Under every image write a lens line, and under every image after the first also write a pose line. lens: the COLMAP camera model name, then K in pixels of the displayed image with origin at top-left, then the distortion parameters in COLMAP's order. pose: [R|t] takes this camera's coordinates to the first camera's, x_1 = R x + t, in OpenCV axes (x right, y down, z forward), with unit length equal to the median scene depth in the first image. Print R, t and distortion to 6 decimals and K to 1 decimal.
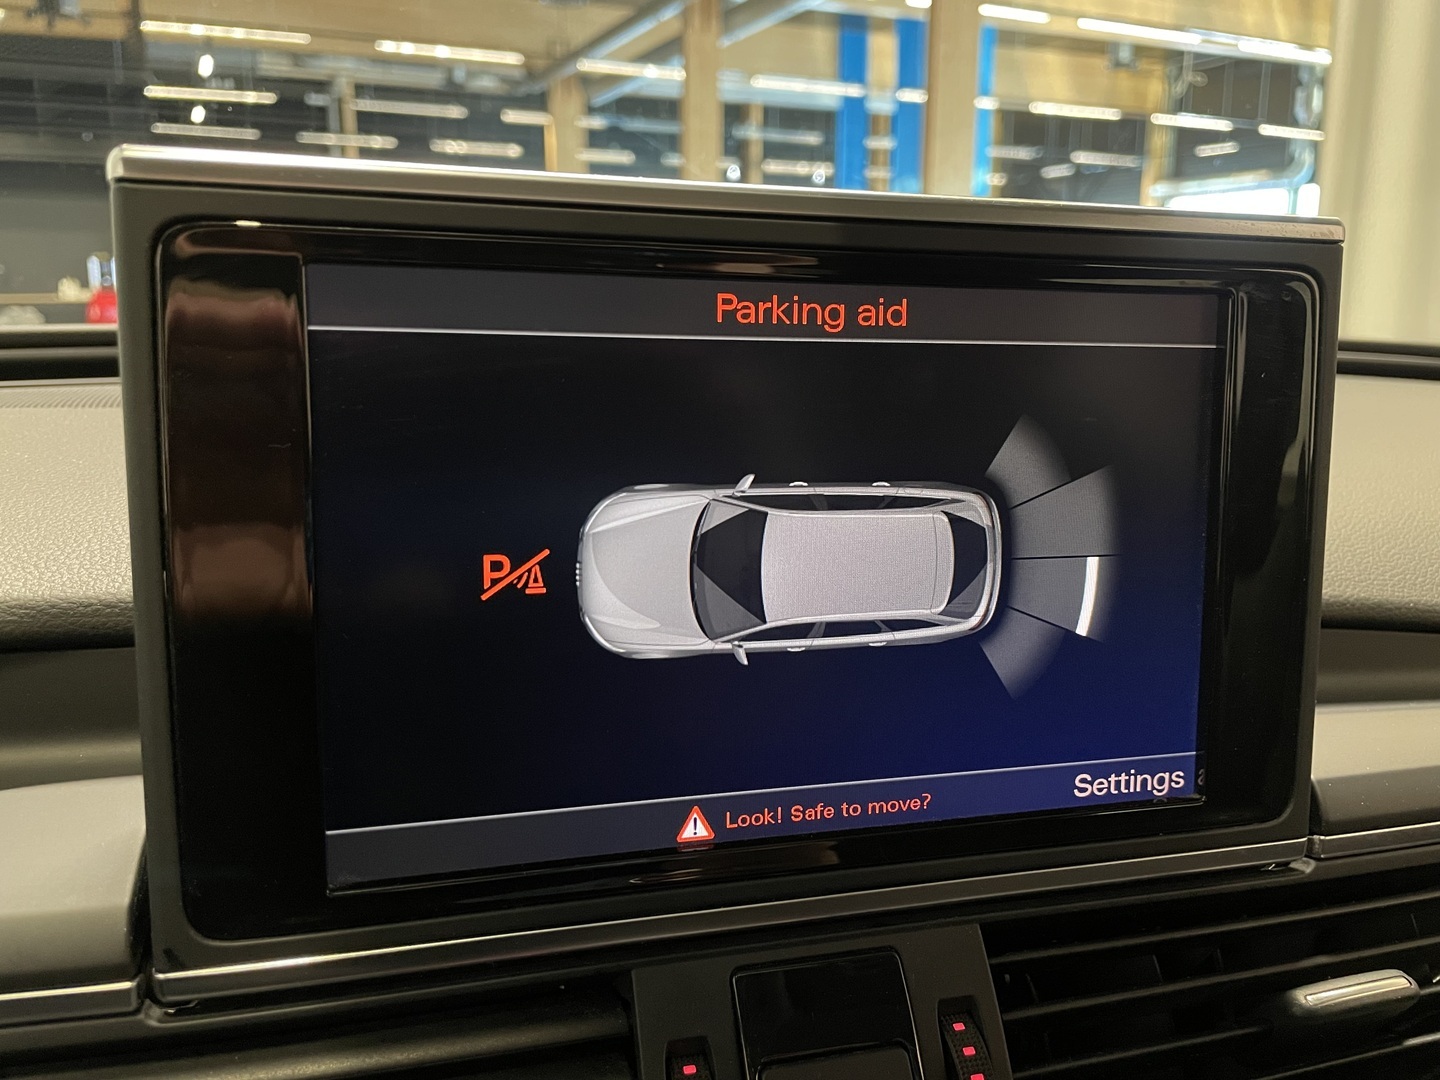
lens RADIAL K [[1093.4, 0, 719.9], [0, 1093.4, 532.5], [0, 0, 1]] dist [0.097157, -0.147562]
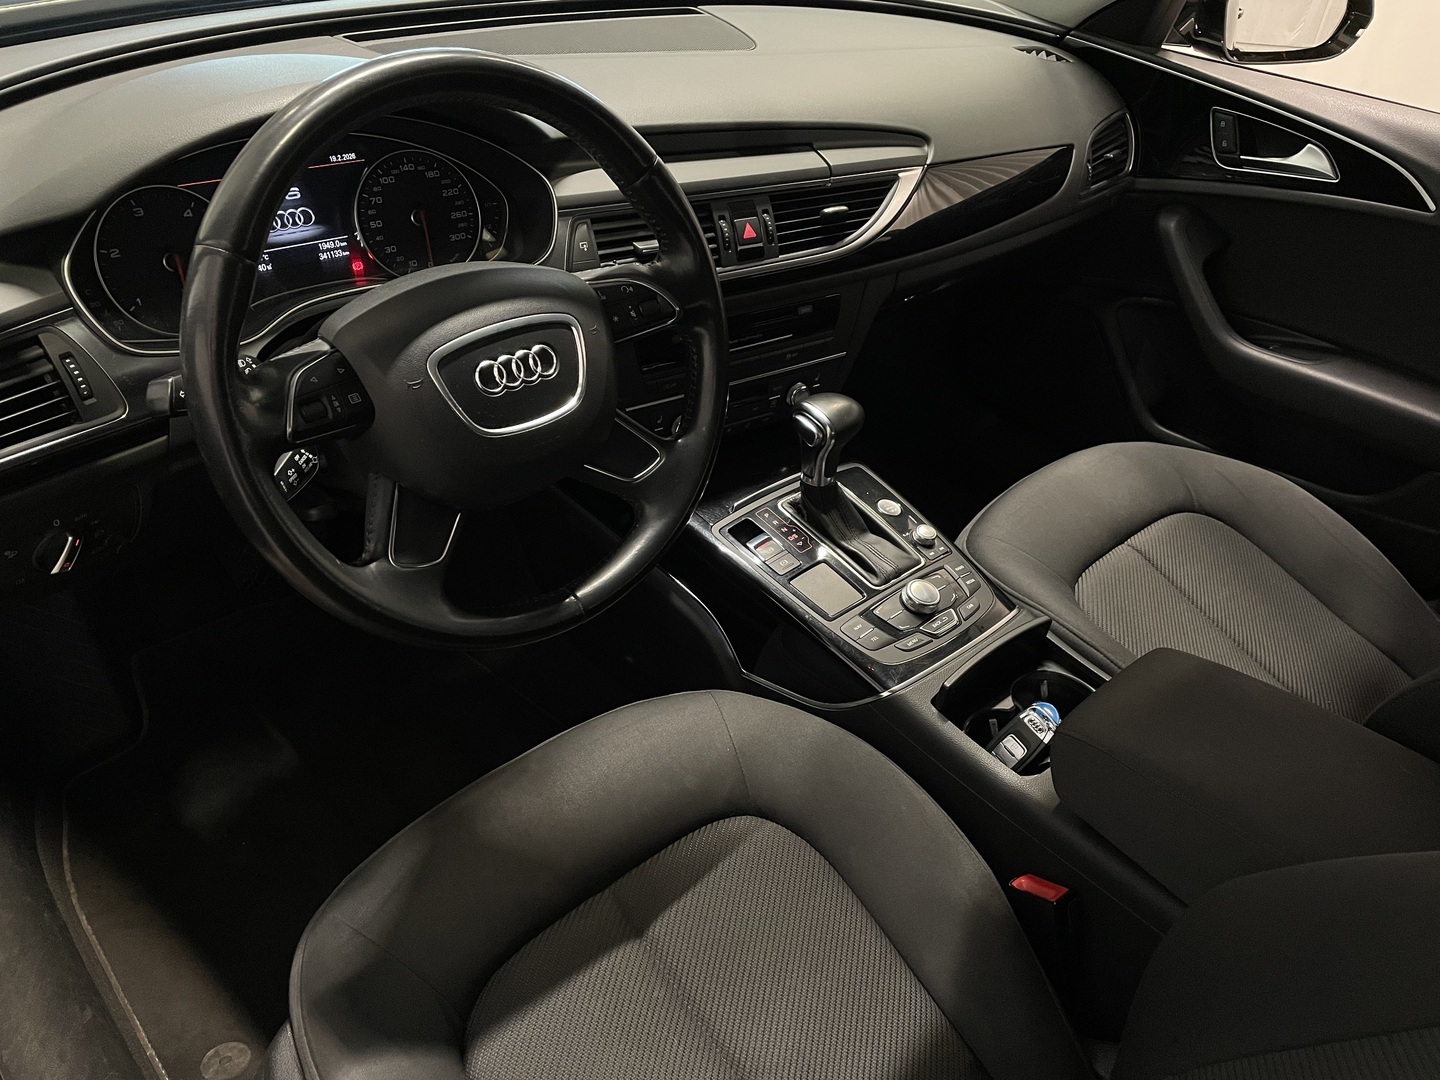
lens RADIAL K [[1078.6, 0, 718.8], [0, 1078.6, 523.1], [0, 0, 1]] dist [0.085970, -0.119215]
pose [[0.937646, -0.129888, 0.322412, -1.625348], [-0.020961, 0.904742, 0.425445, -0.361197], [-0.346960, -0.405675, 0.845604, -3.406397]]
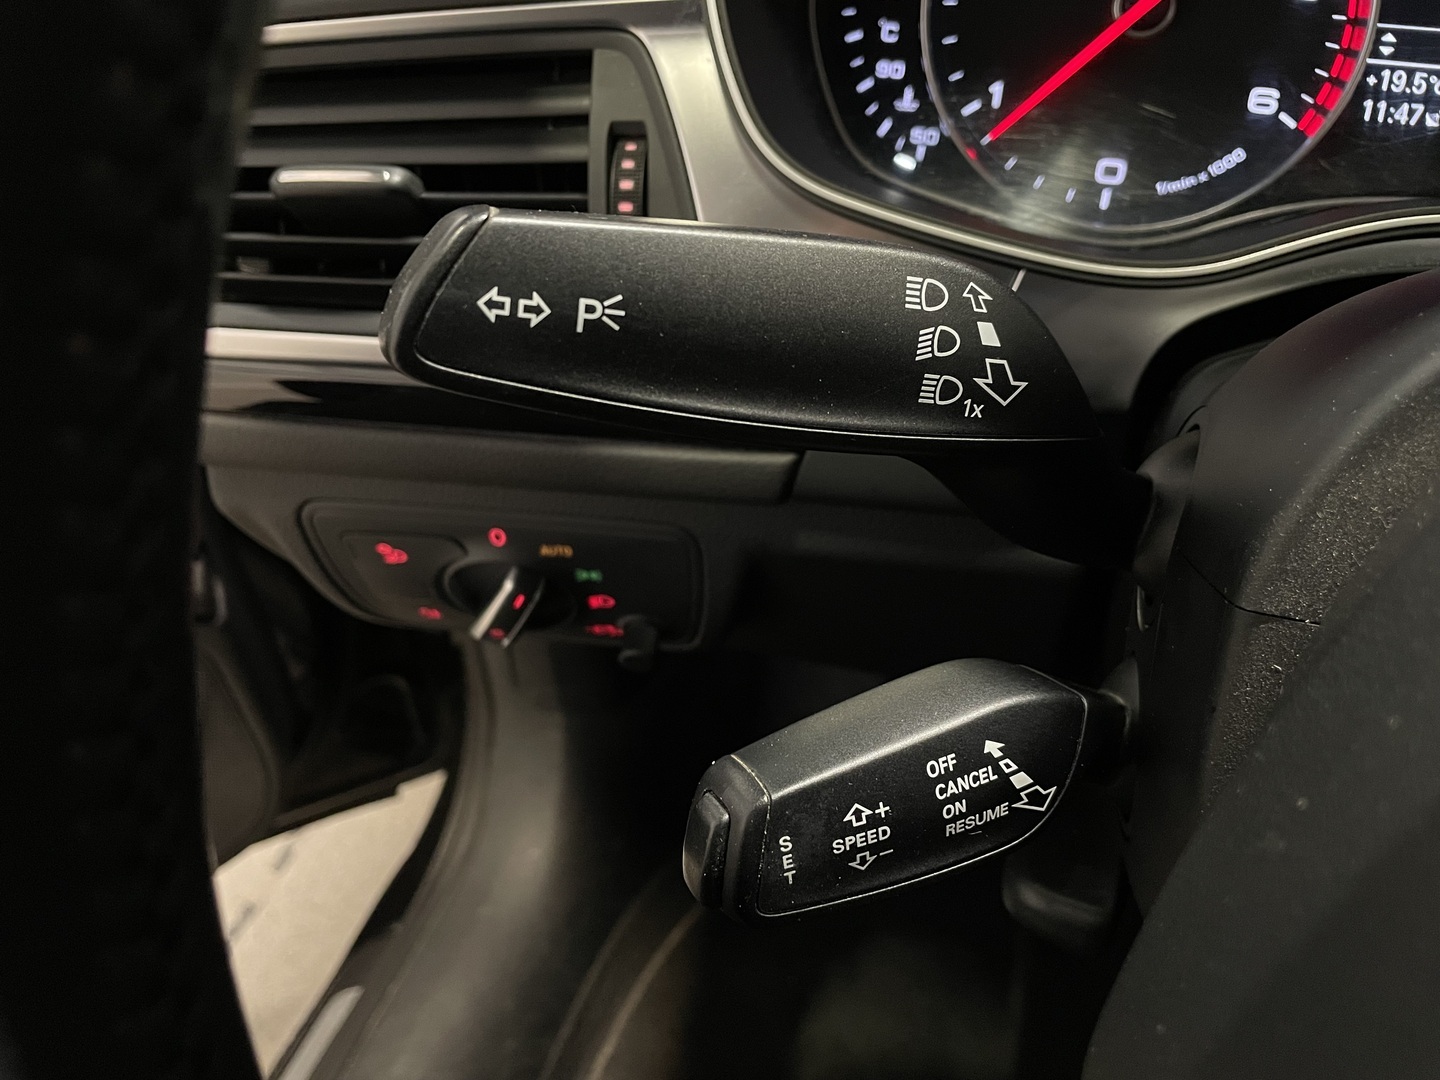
lens RADIAL K [[1132.6, 0, 720.0], [0, 1132.6, 540.0], [0, 0, 1]] dist [0.043771, -0.089443]
pose [[0.754962, 0.384883, -0.530940, -1.502613], [-0.100976, 0.868219, 0.485799, 0.355696], [0.647947, -0.313148, 0.694336, -0.827856]]
